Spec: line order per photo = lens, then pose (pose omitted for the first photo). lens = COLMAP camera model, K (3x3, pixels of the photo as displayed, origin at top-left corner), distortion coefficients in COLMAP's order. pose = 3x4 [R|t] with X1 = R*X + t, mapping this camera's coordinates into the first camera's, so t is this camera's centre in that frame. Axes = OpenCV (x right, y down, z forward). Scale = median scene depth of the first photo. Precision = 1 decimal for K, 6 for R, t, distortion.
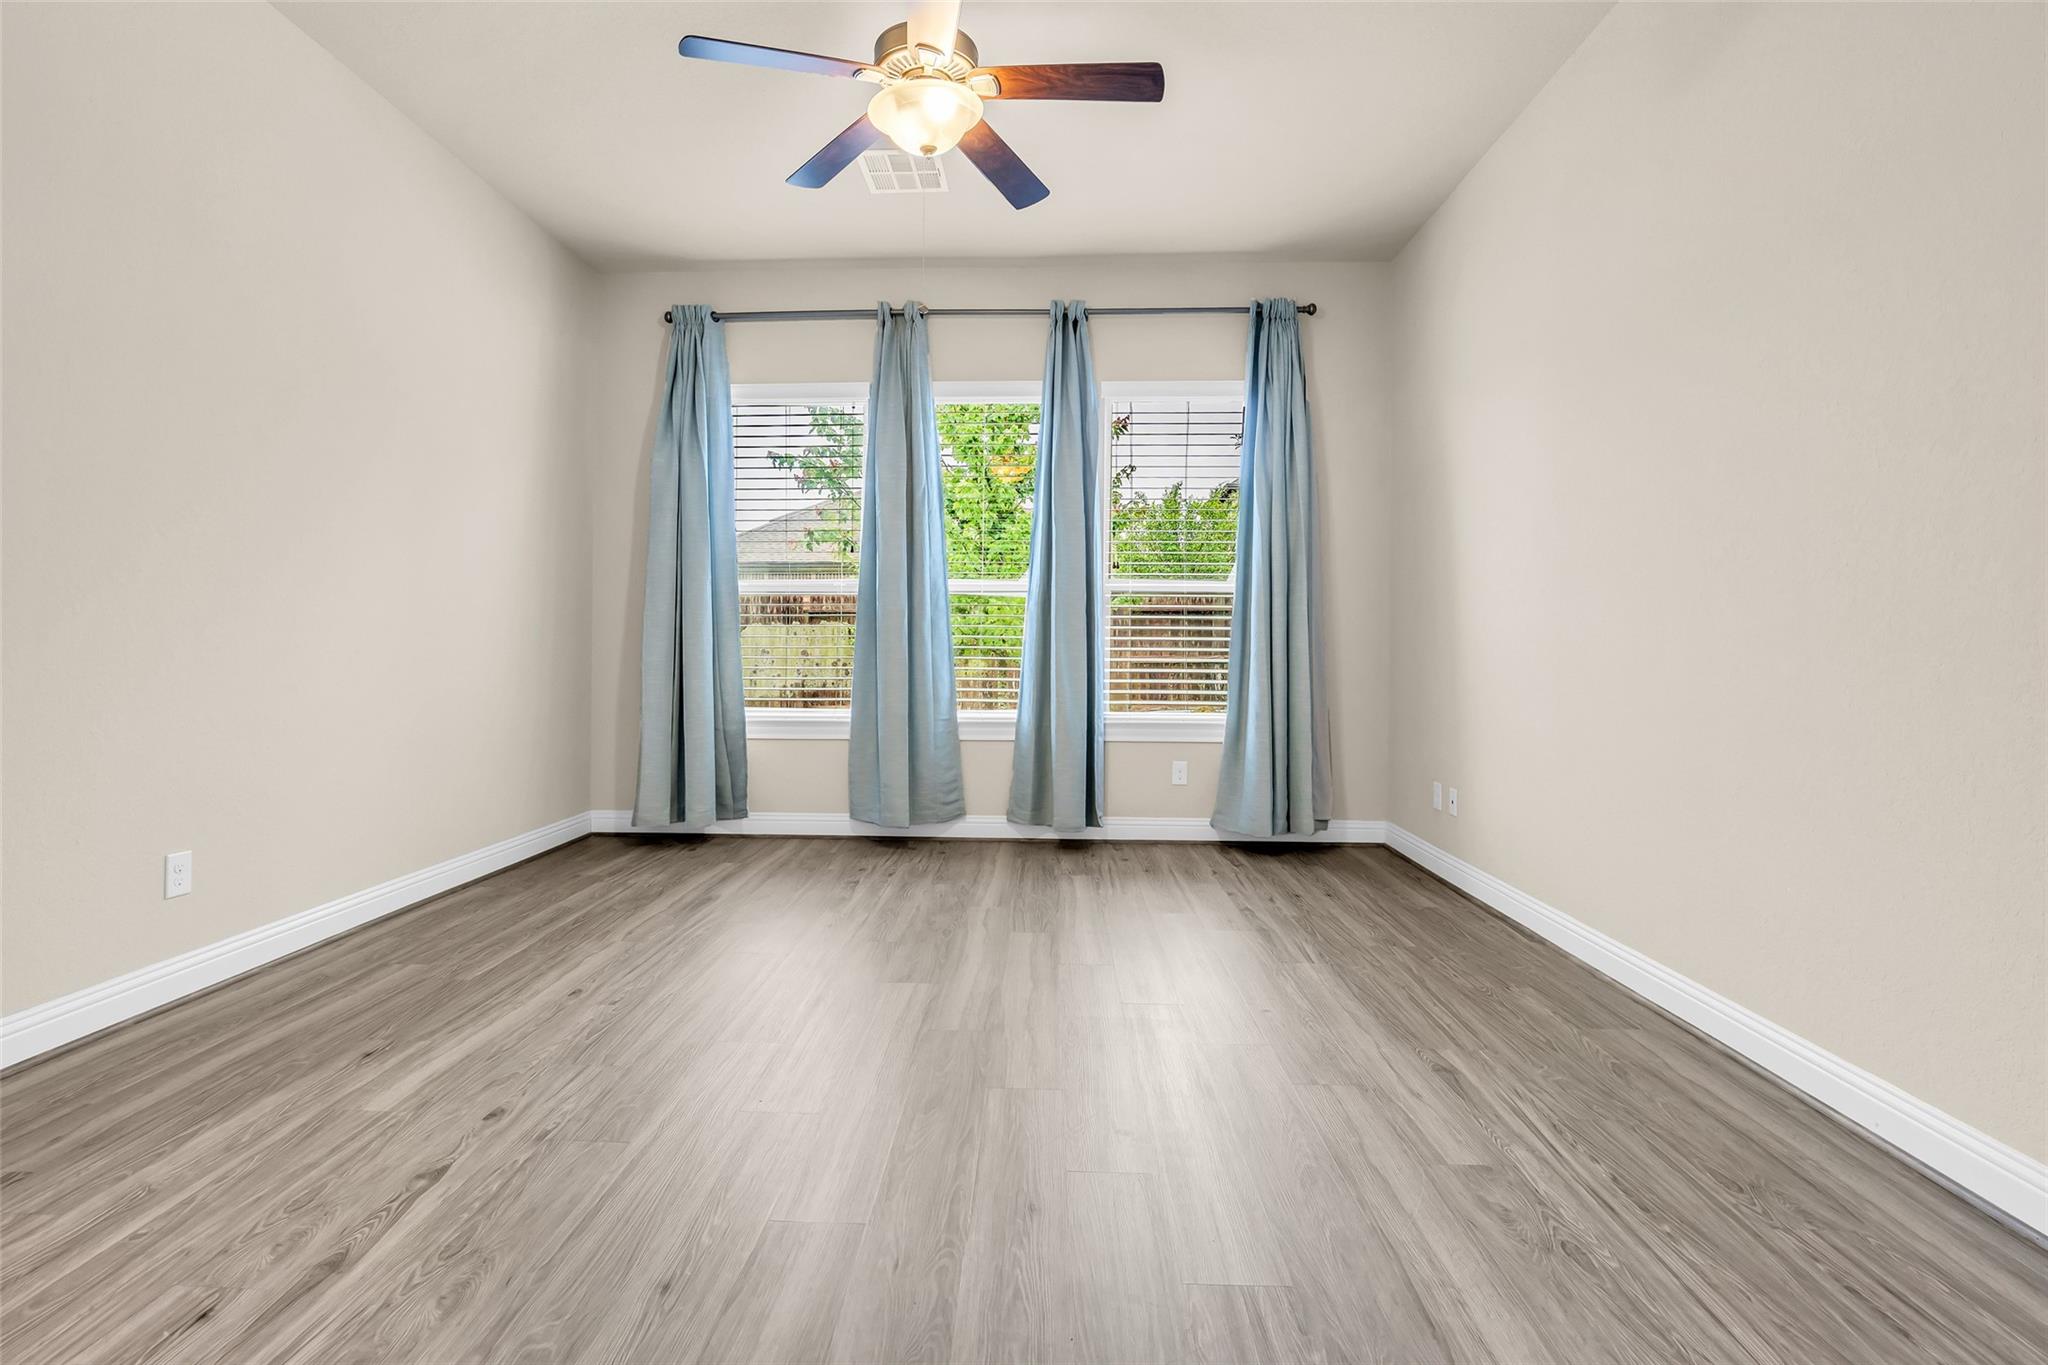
lens RADIAL K [[952.4, 0, 1020.8], [0, 952.4, 666.7], [0, 0, 1]] dist [-0.013672, 0.001921]
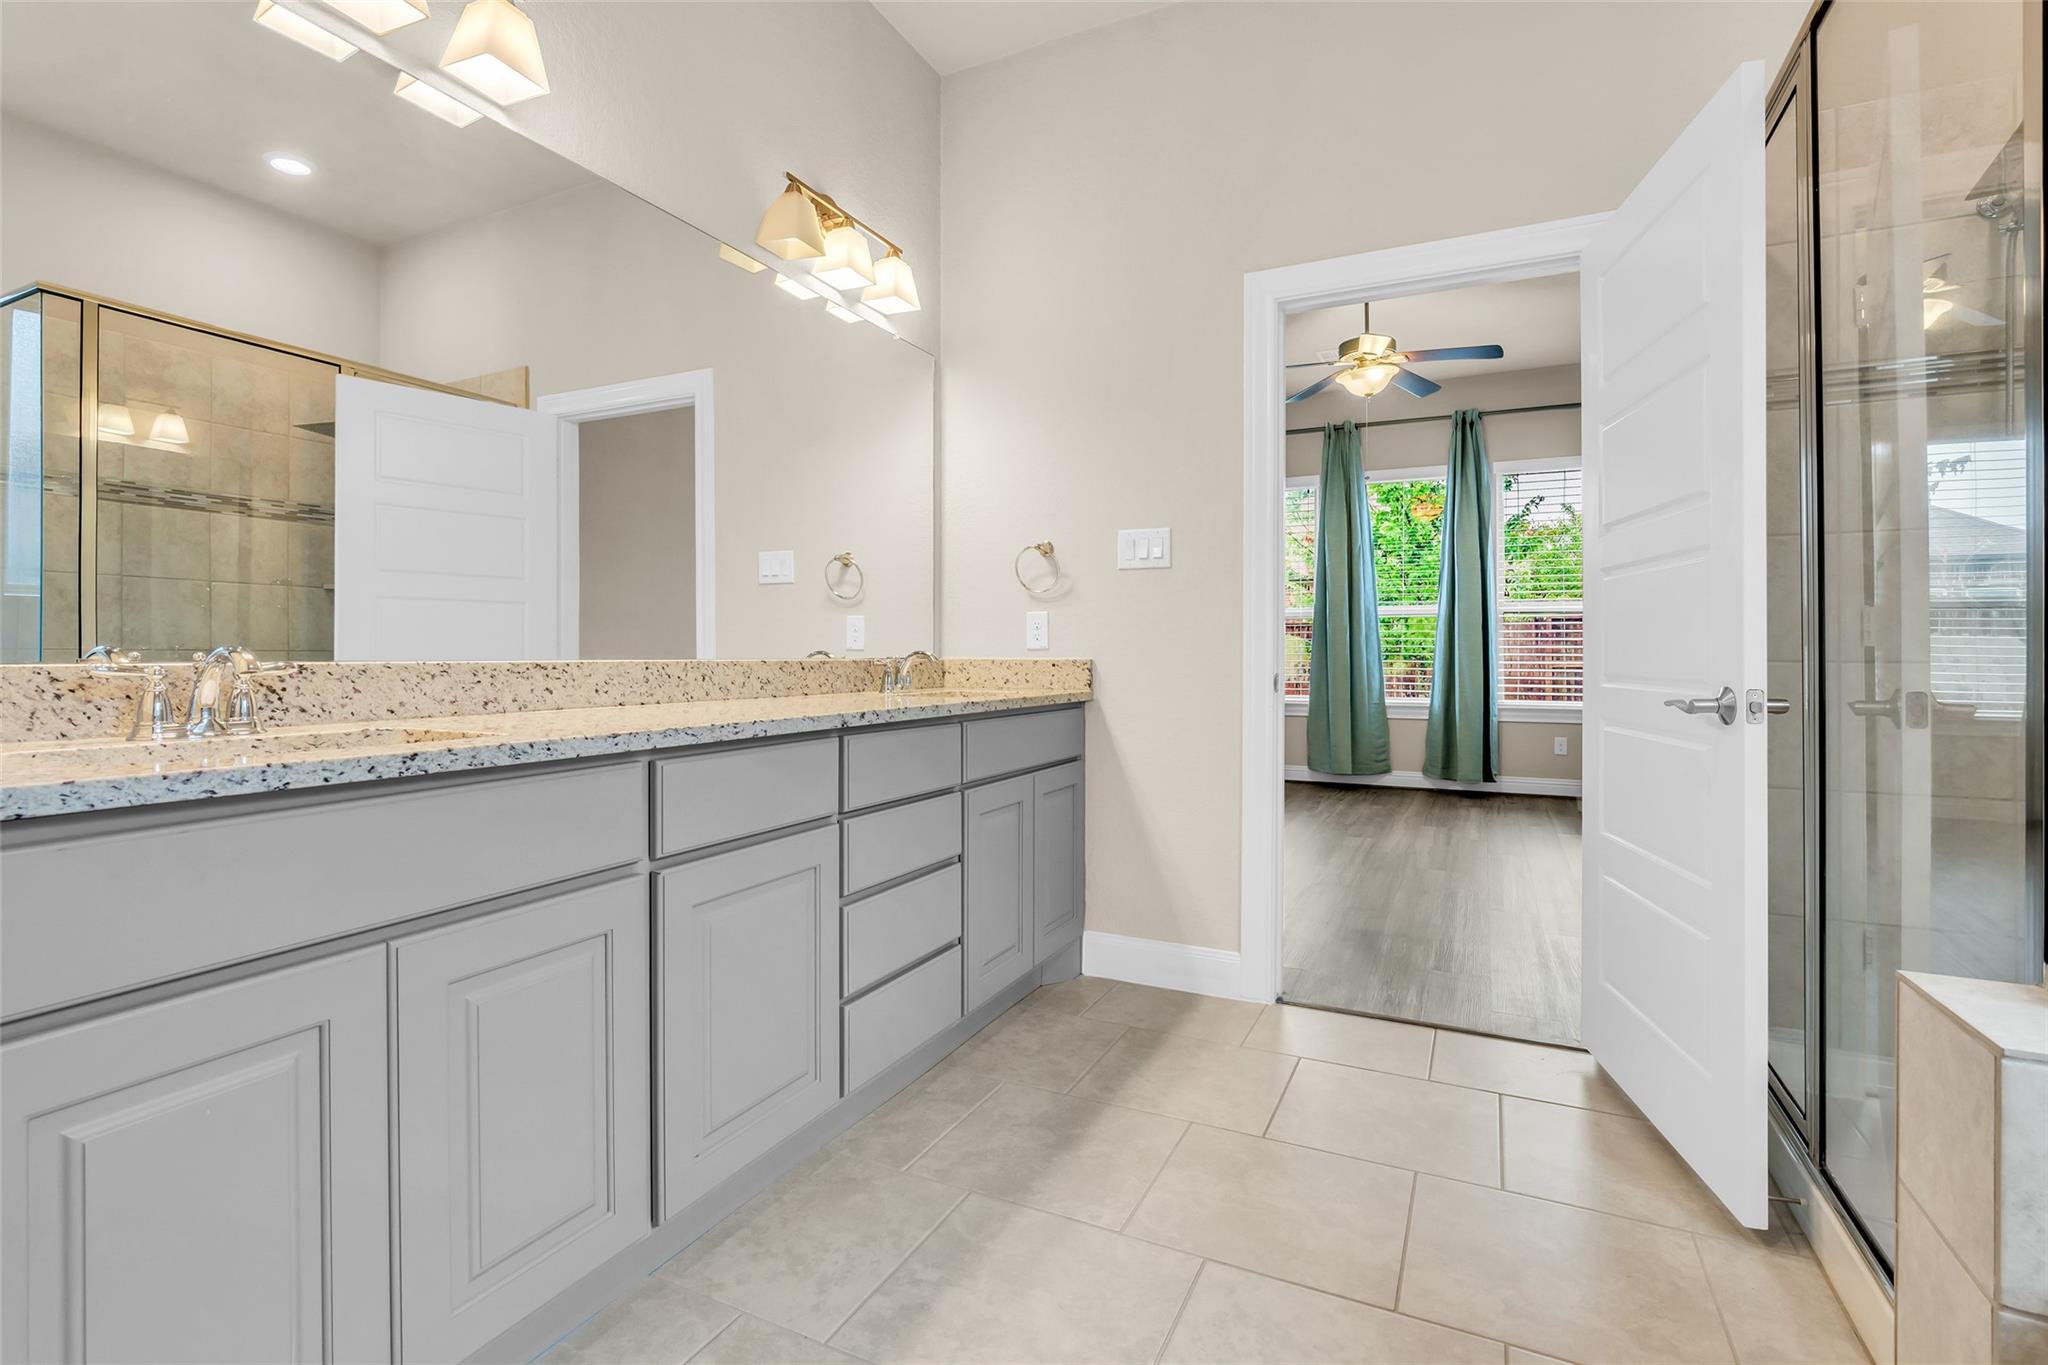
lens RADIAL K [[947.4, 0, 1012.5], [0, 947.4, 641.5], [0, 0, 1]] dist [-0.015010, 0.001052]
pose [[0.906885, -0.010029, -0.421258, 0.025750], [-0.003101, 0.999531, -0.030472, 0.006615], [0.421366, 0.028941, 0.906429, -0.546778]]
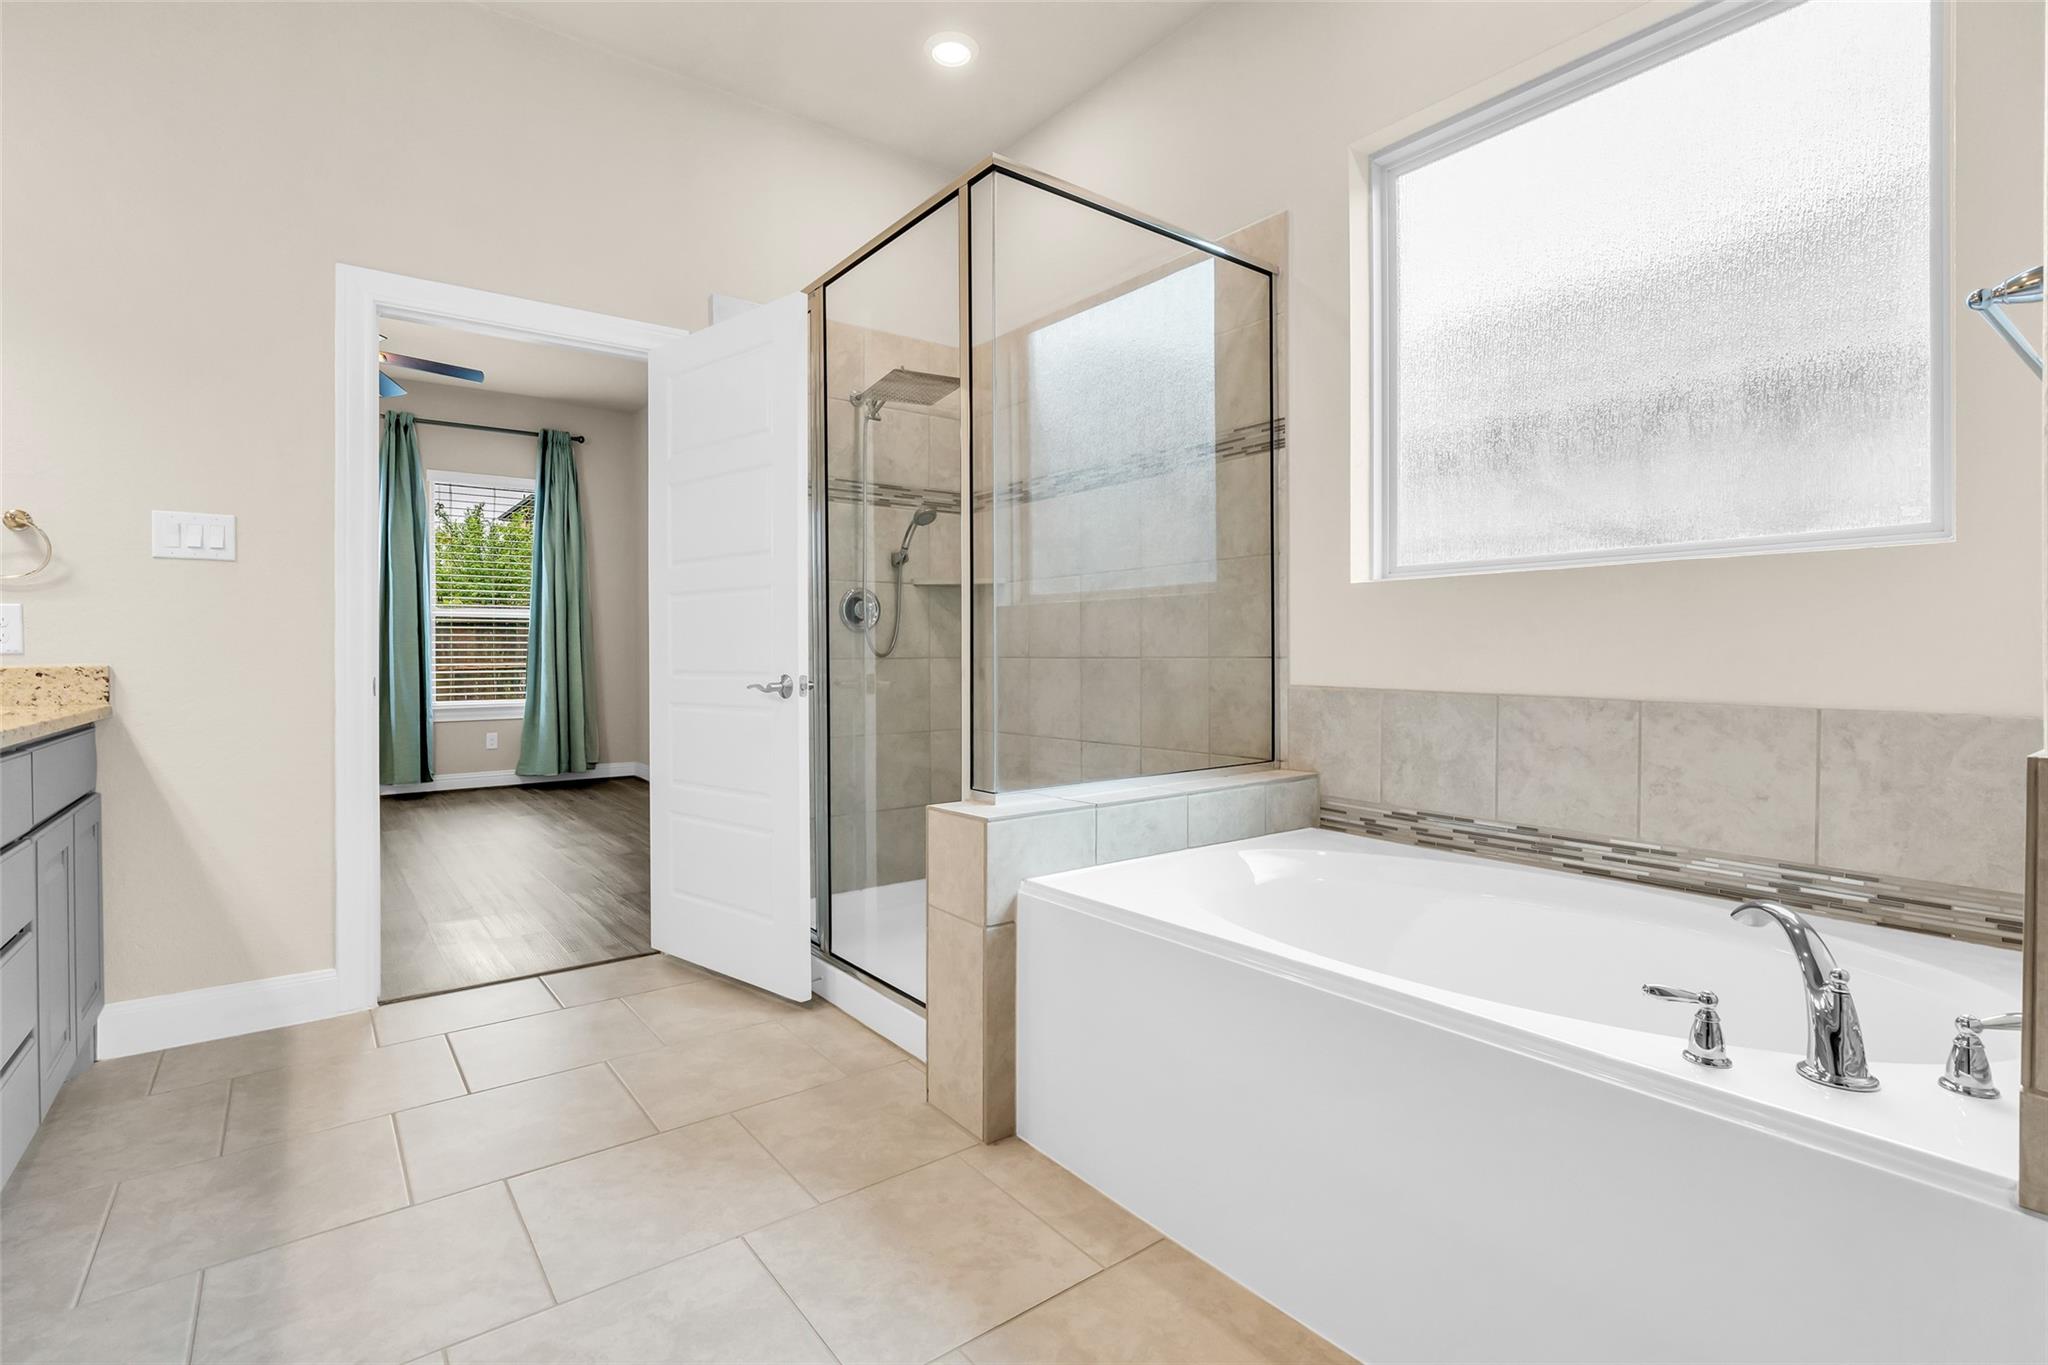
lens RADIAL K [[952.4, 0, 989.7], [0, 952.4, 652.6], [0, 0, 1]] dist [-0.013672, 0.001921]
pose [[0.790098, -0.010487, 0.612891, -0.123668], [0.021625, 0.999708, -0.010772, 0.007361], [-0.612599, 0.021764, 0.790094, -0.636669]]
